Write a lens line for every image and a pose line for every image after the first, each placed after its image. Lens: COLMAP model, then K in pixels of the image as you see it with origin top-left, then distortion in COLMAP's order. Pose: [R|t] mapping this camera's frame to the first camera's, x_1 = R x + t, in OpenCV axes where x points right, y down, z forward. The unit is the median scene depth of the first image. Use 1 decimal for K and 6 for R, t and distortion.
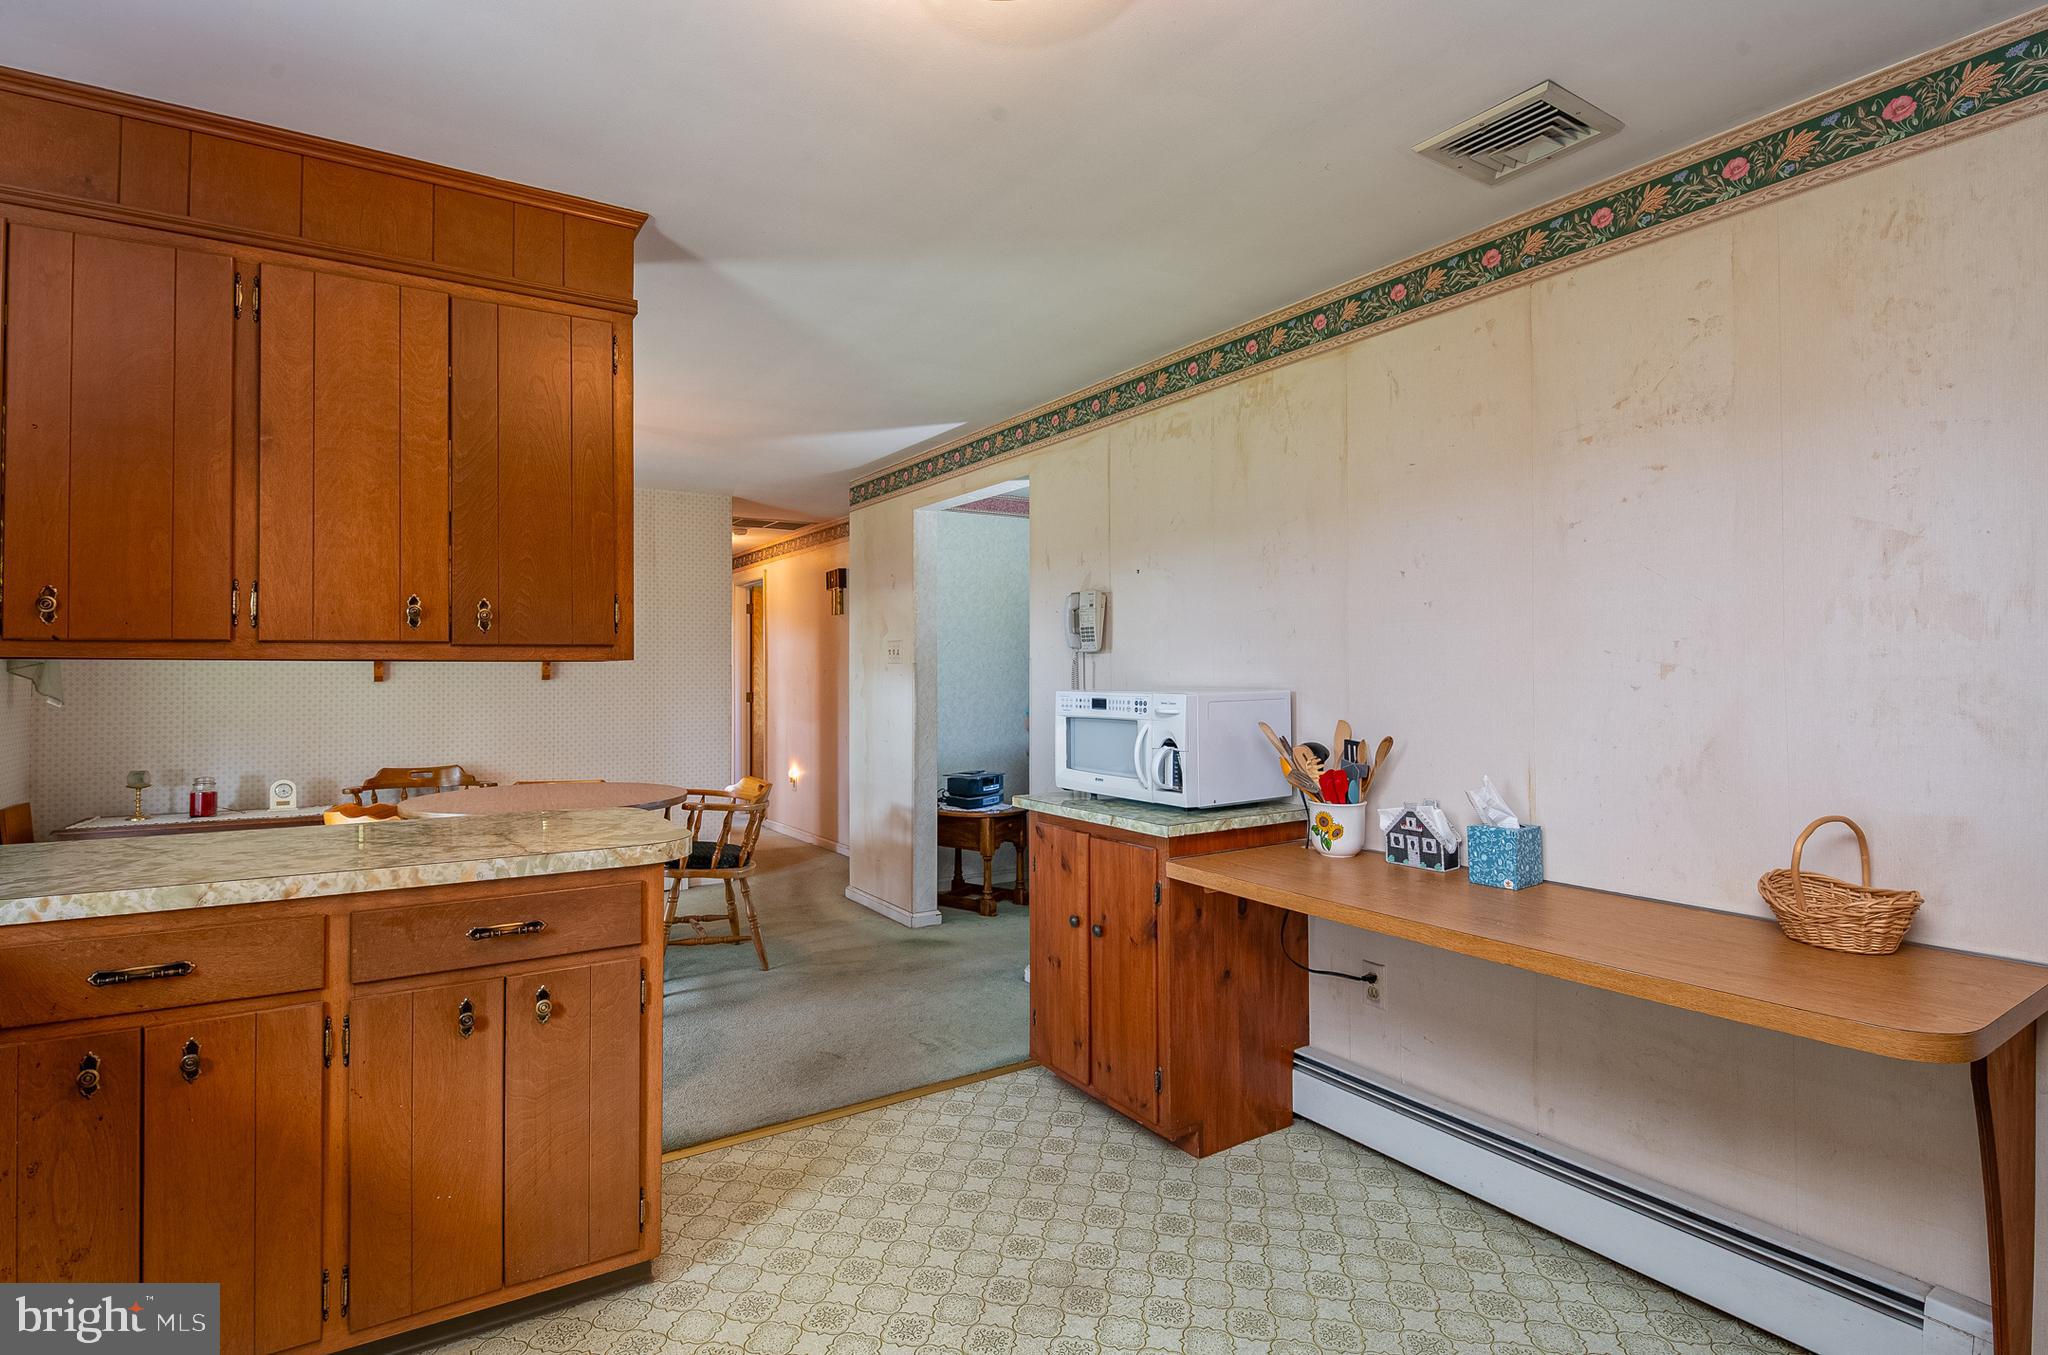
lens RADIAL K [[1026.5, 0, 1027.4], [0, 1026.5, 673.0], [0, 0, 1]] dist [0.000233, 0.000012]
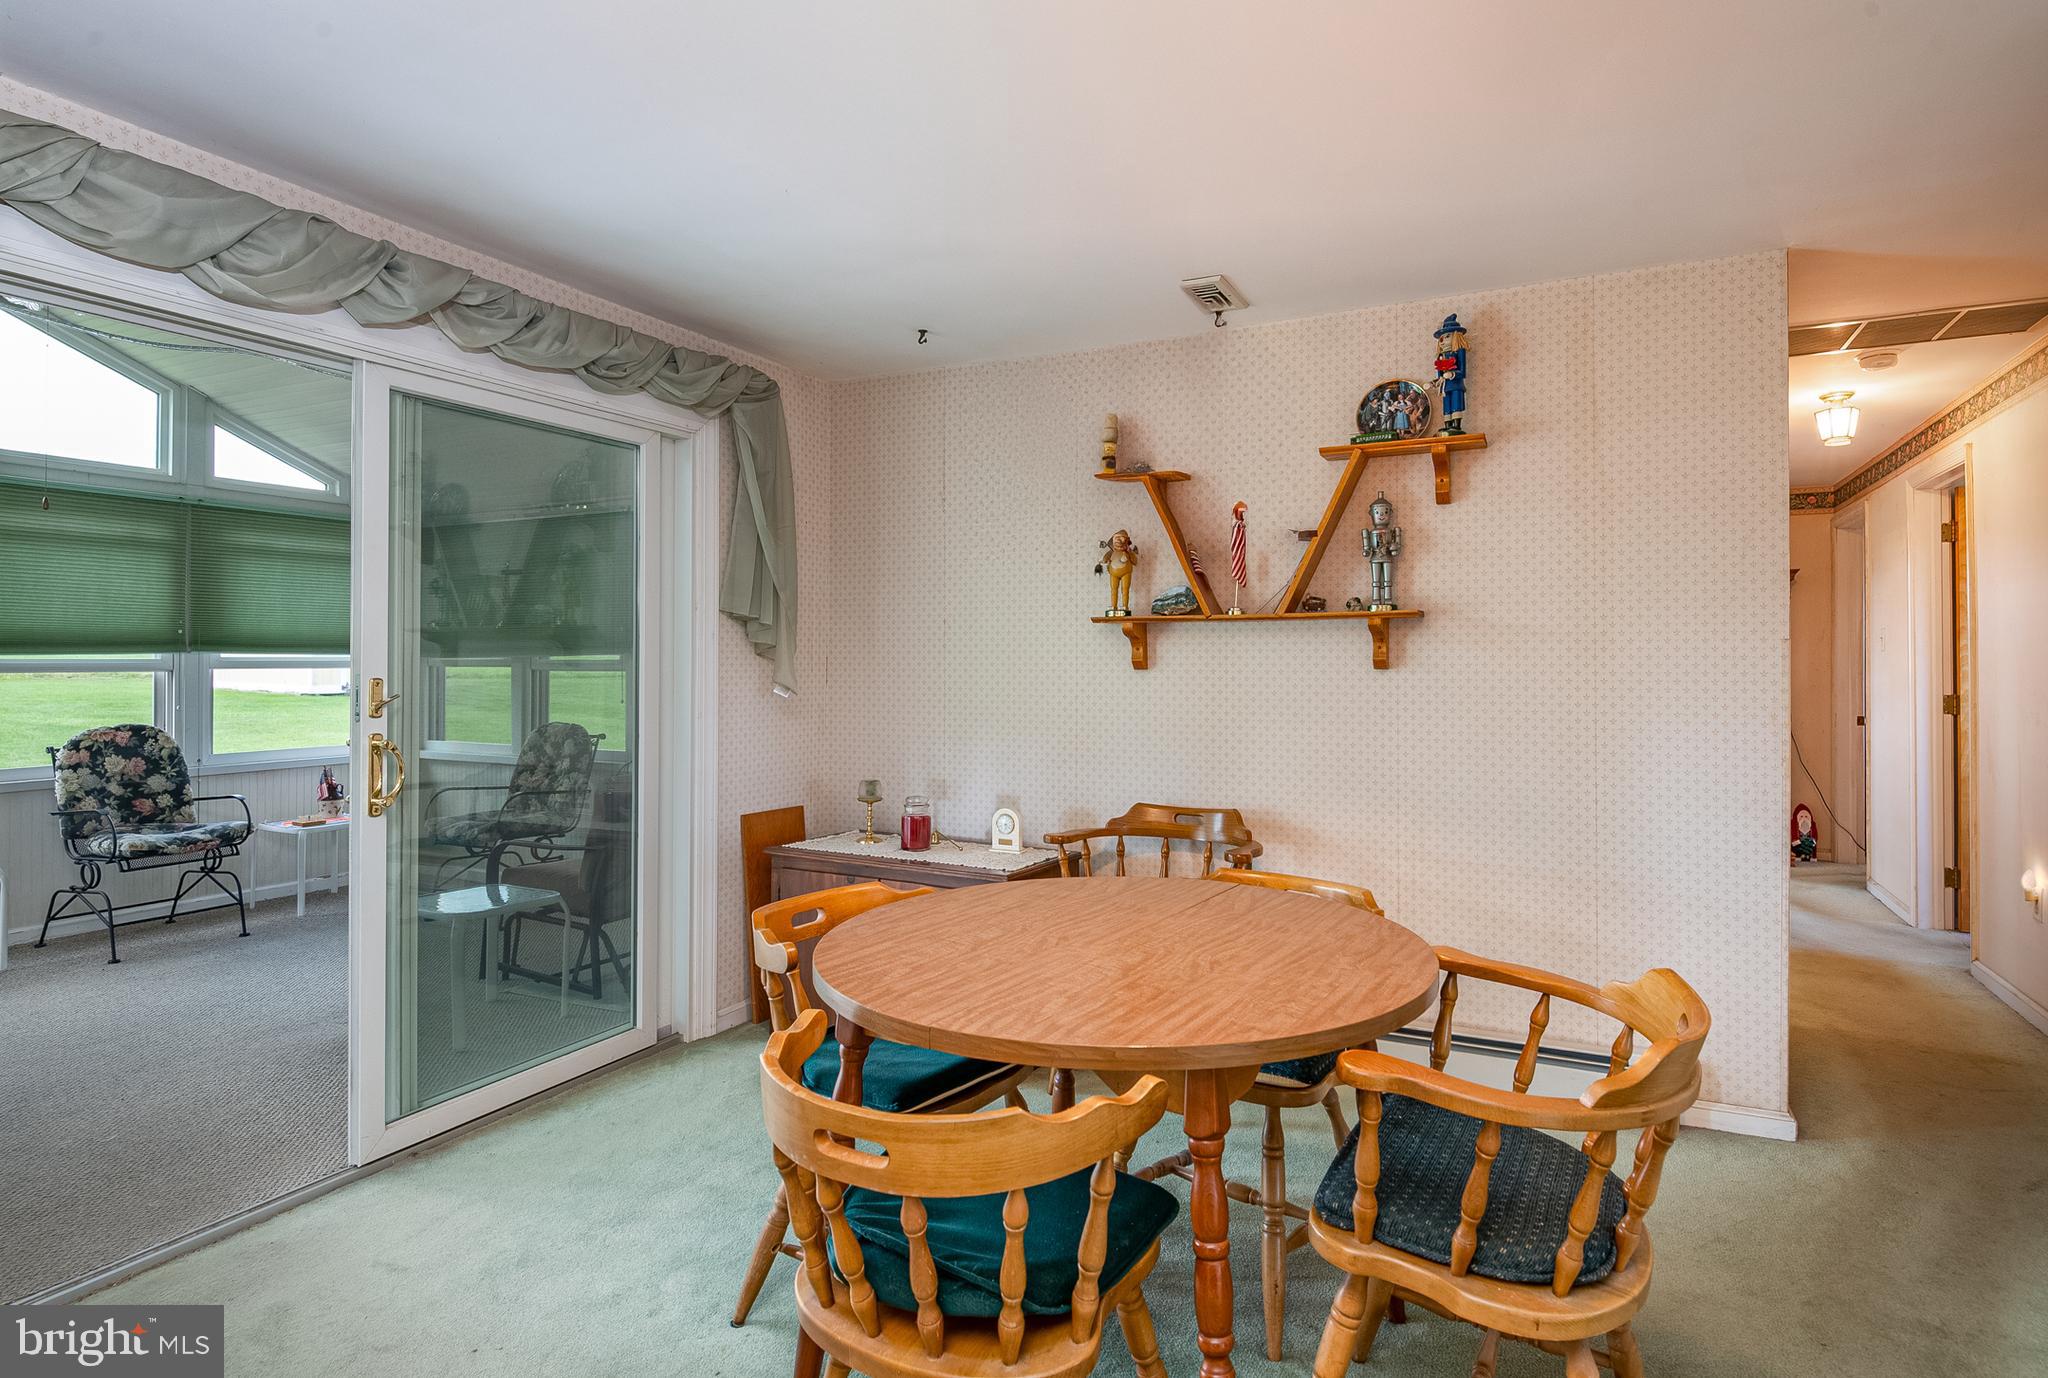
lens RADIAL K [[1106.7, 0, 1028.5], [0, 1106.7, 672.4], [0, 0, 1]] dist [-0.004618, -0.000399]
pose [[0.506569, 0.003011, -0.862194, -0.051487], [0.003097, 0.999981, 0.005312, 0.005377], [0.862194, -0.005361, 0.506550, 0.580716]]
